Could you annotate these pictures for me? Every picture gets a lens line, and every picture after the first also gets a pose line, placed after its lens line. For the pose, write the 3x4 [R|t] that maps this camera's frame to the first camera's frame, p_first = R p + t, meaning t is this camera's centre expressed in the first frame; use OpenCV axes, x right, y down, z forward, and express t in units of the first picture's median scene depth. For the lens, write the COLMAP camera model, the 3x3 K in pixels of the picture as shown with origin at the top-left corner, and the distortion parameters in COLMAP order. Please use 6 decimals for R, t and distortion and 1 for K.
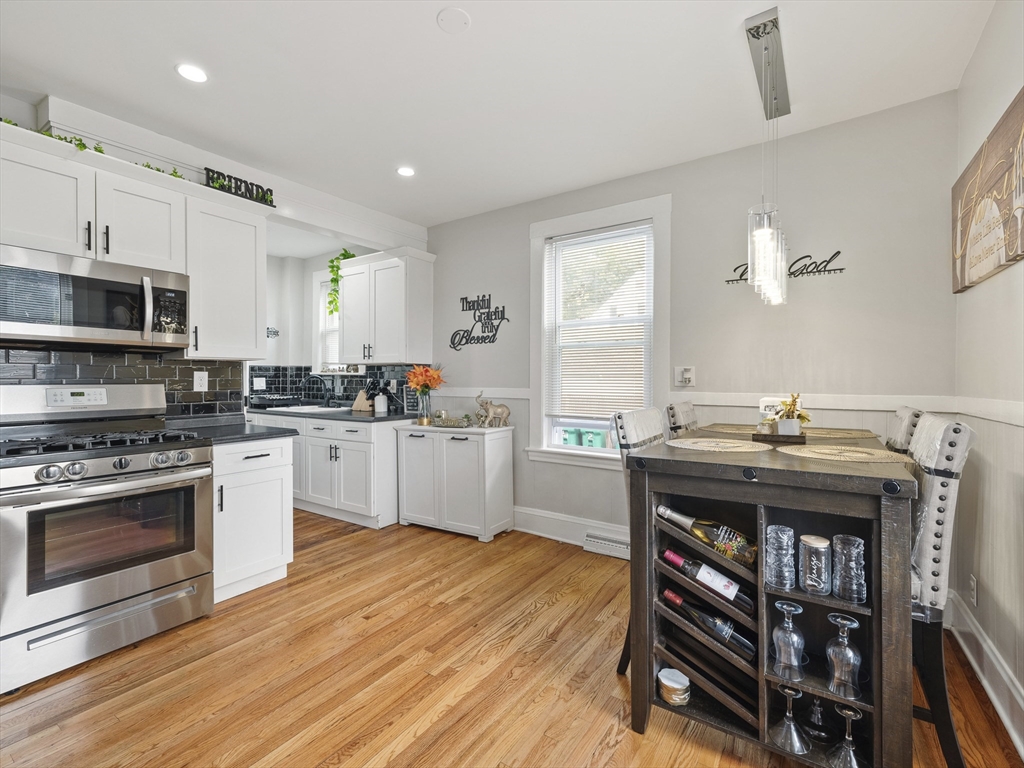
lens RADIAL K [[460.8, 0, 513.8], [0, 460.8, 379.6], [0, 0, 1]] dist [0.002022, 0.000521]
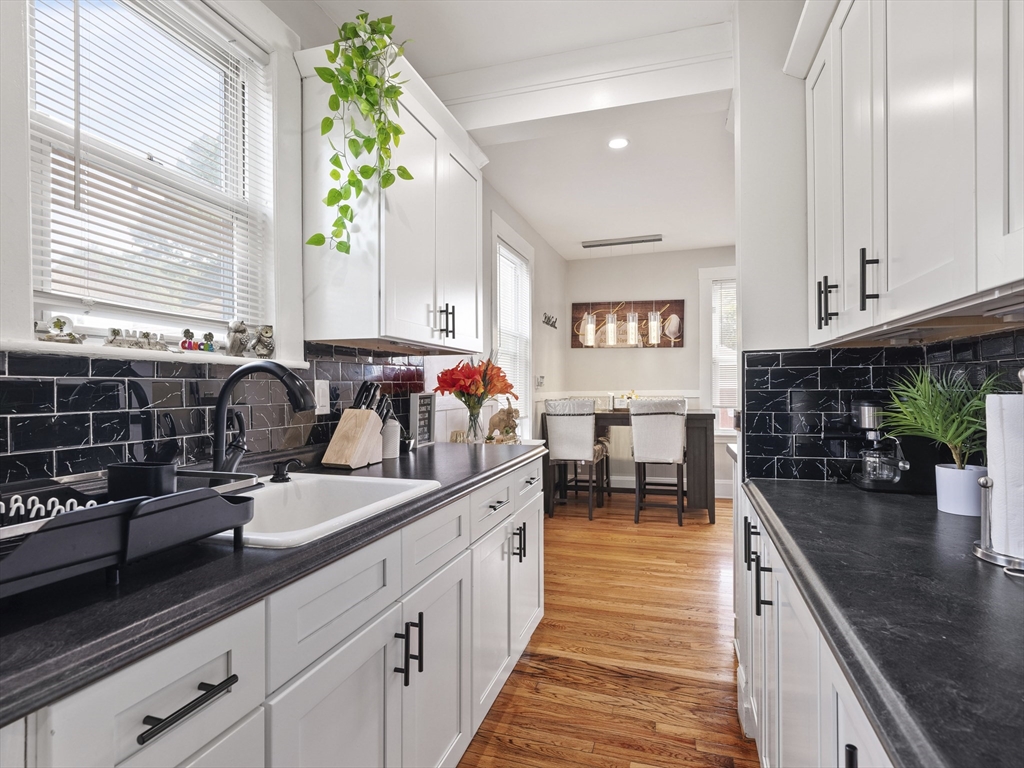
lens RADIAL K [[535.3, 0, 512.0], [0, 535.3, 384.0], [0, 0, 1]] dist [0.001635, -0.000195]
pose [[-0.279054, 0.005228, 0.960261, -0.959296], [0.006400, 0.999973, -0.003585, 0.004389], [-0.960254, 0.005146, -0.279080, 1.234691]]
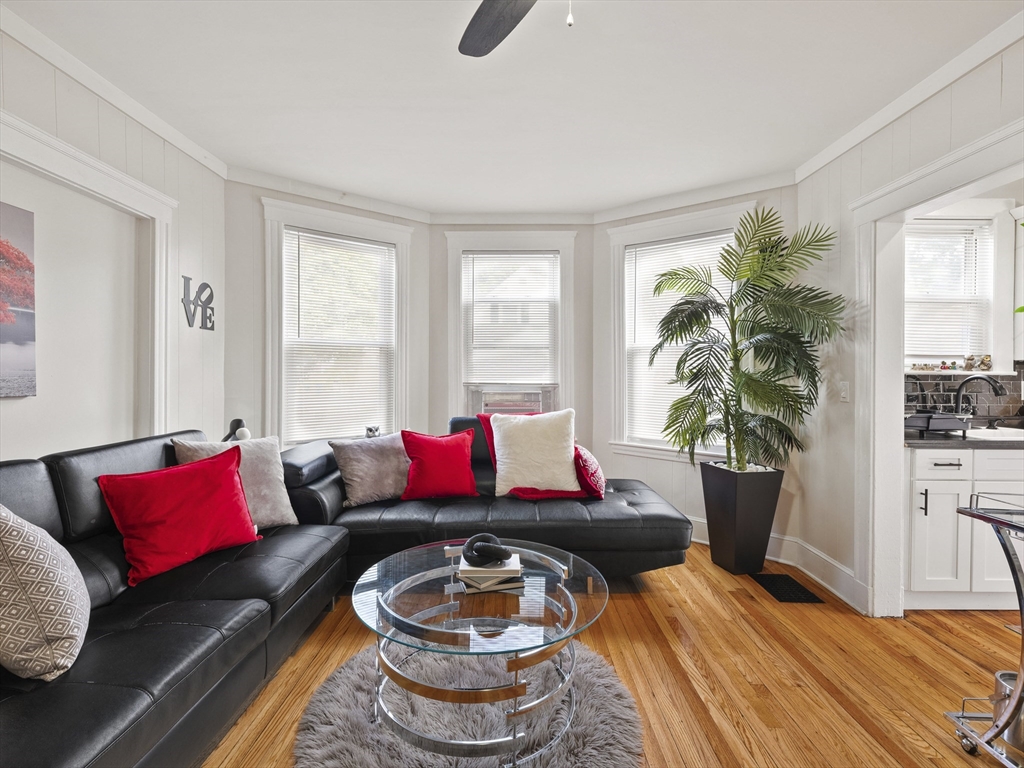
lens RADIAL K [[467.1, 0, 512.9], [0, 467.1, 386.7], [0, 0, 1]] dist [-0.001958, 0.000311]
pose [[0.832952, -0.009018, 0.553272, -1.621614], [-0.000288, 0.999860, 0.016731, -0.006252], [-0.553346, -0.014095, 0.832832, 1.083447]]
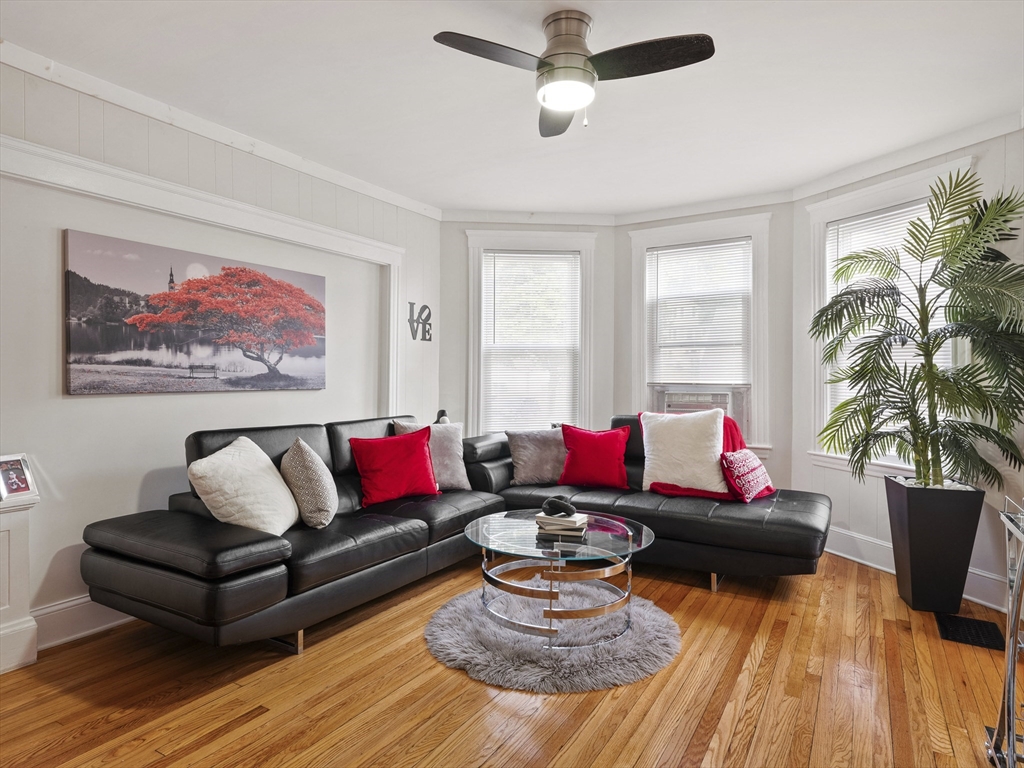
lens RADIAL K [[596.7, 0, 512.0], [0, 596.7, 384.0], [0, 0, 1]] dist [0.003995, -0.000312]
pose [[0.998634, -0.000292, 0.052254, -1.493903], [-0.000042, 0.999980, 0.006401, -0.002933], [-0.052255, -0.006394, 0.998613, 0.706625]]
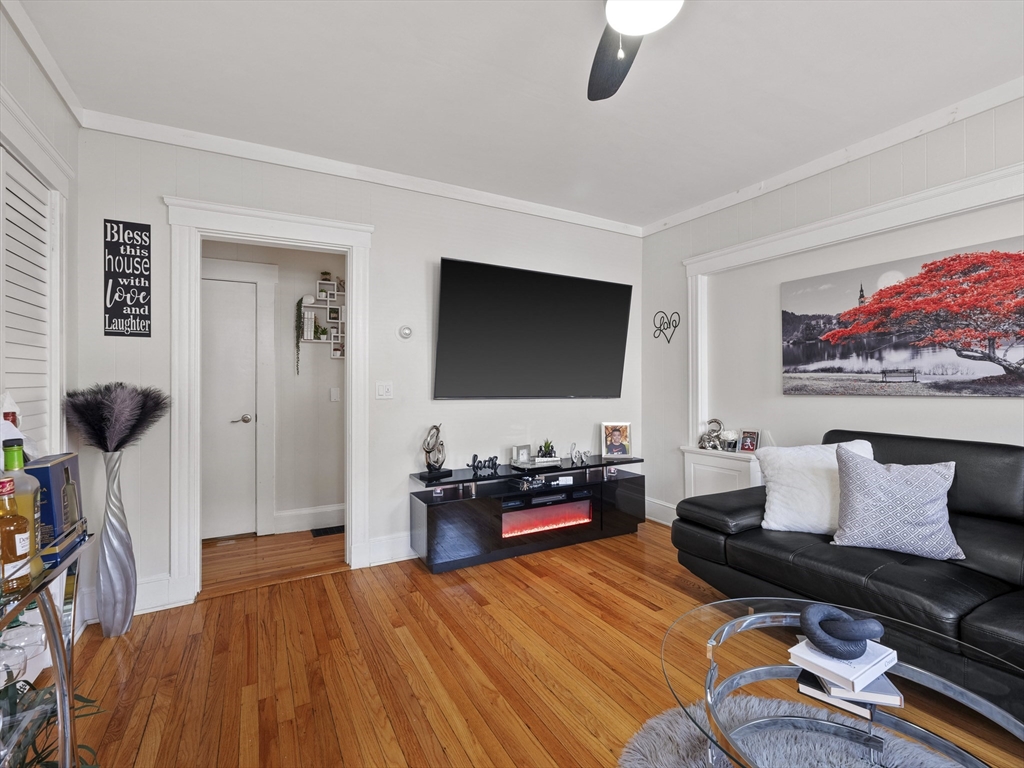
lens RADIAL K [[464.5, 0, 513.2], [0, 464.5, 380.8], [0, 0, 1]] dist [-0.001795, 0.000520]
pose [[-0.454918, -0.008688, -0.890491, -1.020575], [-0.000363, 0.999954, -0.009570, -0.001149], [0.890534, -0.004030, -0.454900, 1.421138]]
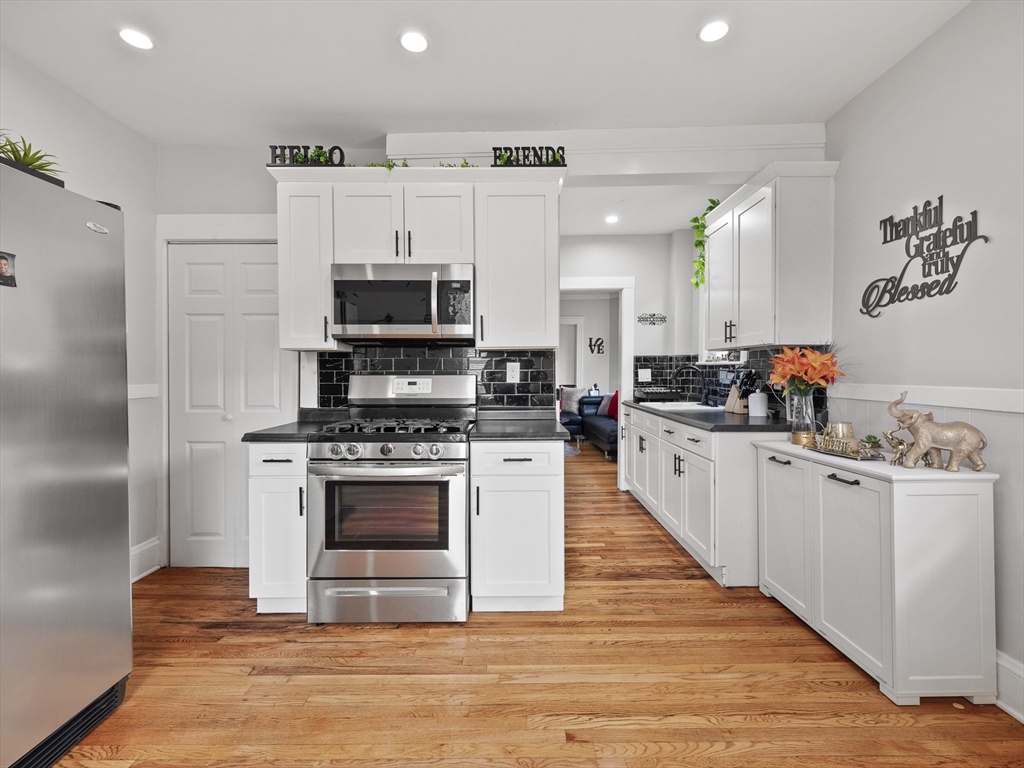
lens RADIAL K [[466.5, 0, 516.9], [0, 466.5, 374.5], [0, 0, 1]] dist [0.000041, 0.000557]
pose [[0.557948, 0.003631, -0.829868, 0.115067], [0.001912, 0.999982, 0.005661, 0.001916], [0.829873, -0.004745, 0.557932, 0.363657]]
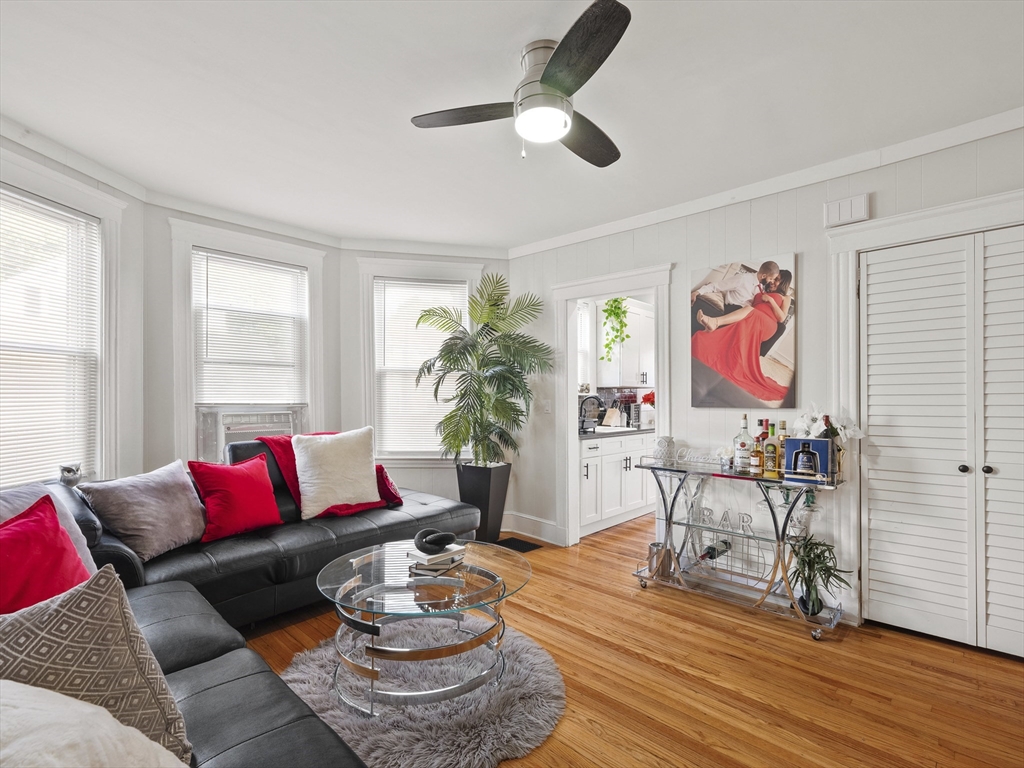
lens RADIAL K [[483.6, 0, 509.1], [0, 483.6, 401.1], [0, 0, 1]] dist [-0.001189, 0.000200]
pose [[0.173960, -0.007898, 0.984721, -1.936139], [0.000740, 0.999969, 0.007889, -0.008296], [-0.984752, -0.000644, 0.173960, 1.289095]]
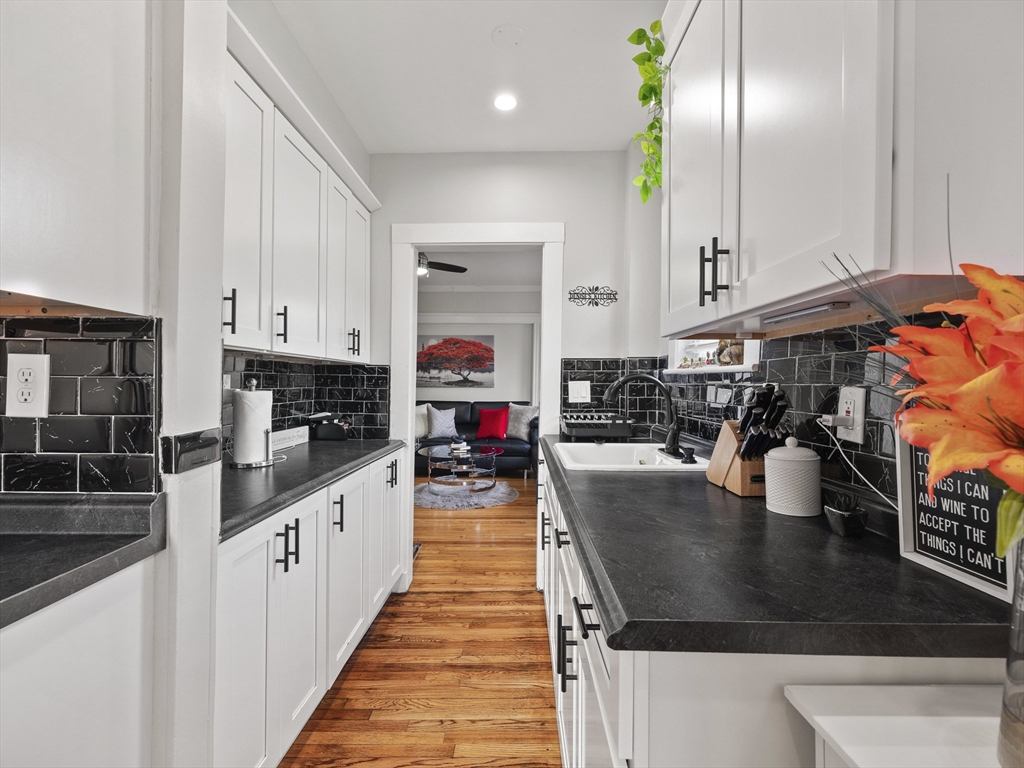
lens RADIAL K [[464.5, 0, 513.2], [0, 464.5, 380.8], [0, 0, 1]] dist [-0.001795, 0.000520]
pose [[0.542191, -0.001381, -0.840254, -0.187681], [-0.008010, 0.999945, -0.006812, 0.000359], [0.840217, 0.010424, 0.542150, 0.881764]]
